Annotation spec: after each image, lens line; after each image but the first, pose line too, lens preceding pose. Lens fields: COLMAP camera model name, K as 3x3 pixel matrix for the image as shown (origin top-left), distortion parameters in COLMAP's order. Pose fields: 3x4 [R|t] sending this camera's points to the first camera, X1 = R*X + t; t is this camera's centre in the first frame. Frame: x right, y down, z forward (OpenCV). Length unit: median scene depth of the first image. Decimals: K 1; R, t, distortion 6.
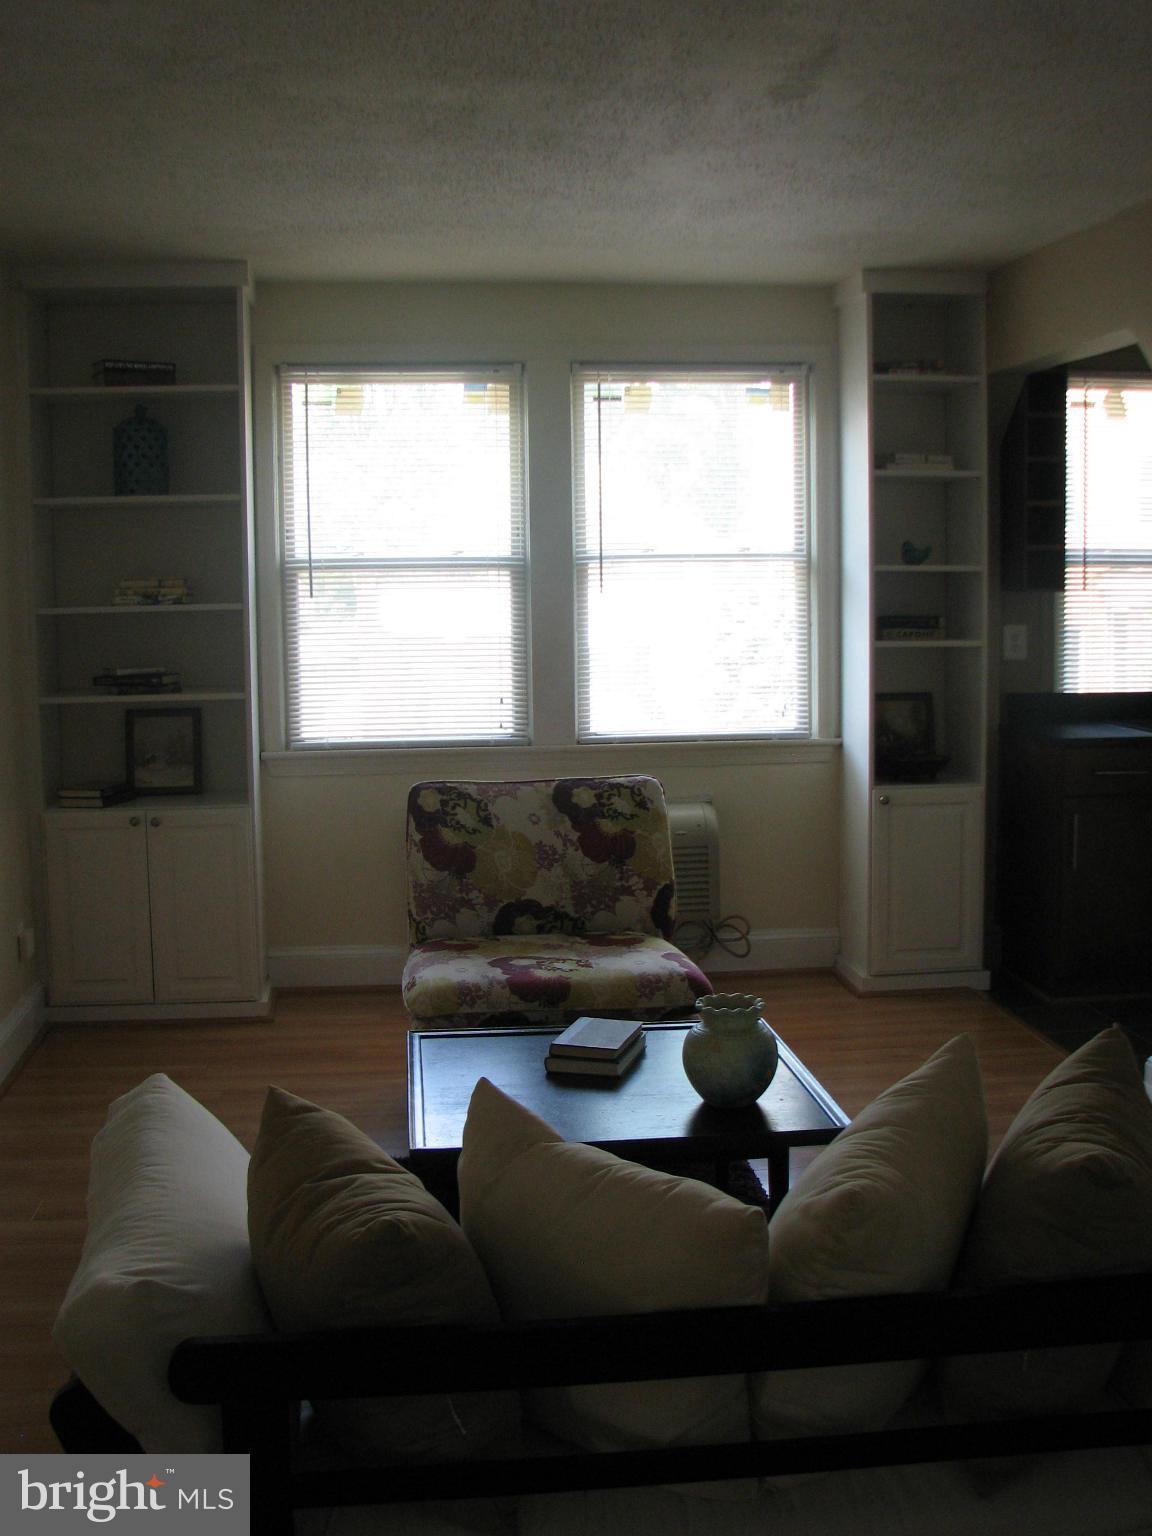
lens RADIAL K [[1691.6, 0, 576.0], [0, 1691.6, 768.0], [0, 0, 1]] dist [-0.212933, 0.251477]
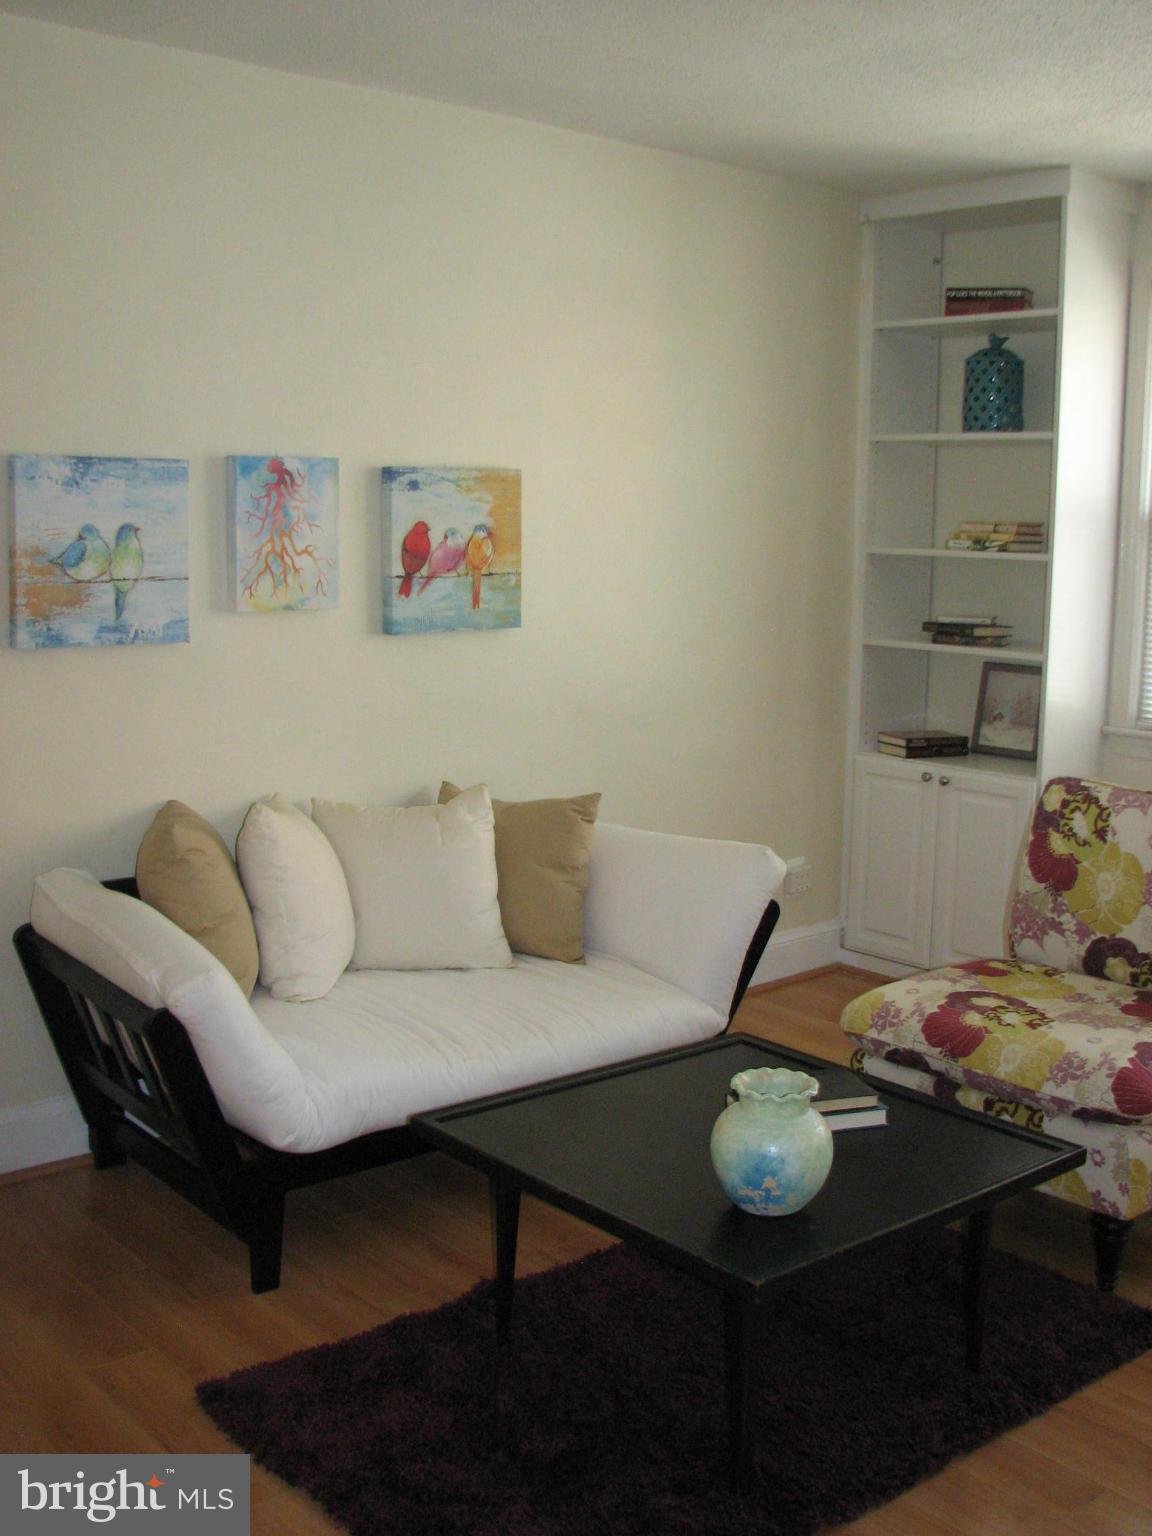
lens RADIAL K [[1691.6, 0, 576.0], [0, 1691.6, 768.0], [0, 0, 1]] dist [-0.212933, 0.251477]
pose [[0.544530, 0.146949, -0.825768, 0.465485], [-0.116653, 0.988233, 0.098937, -0.049642], [0.830590, 0.042454, 0.555264, 0.342290]]
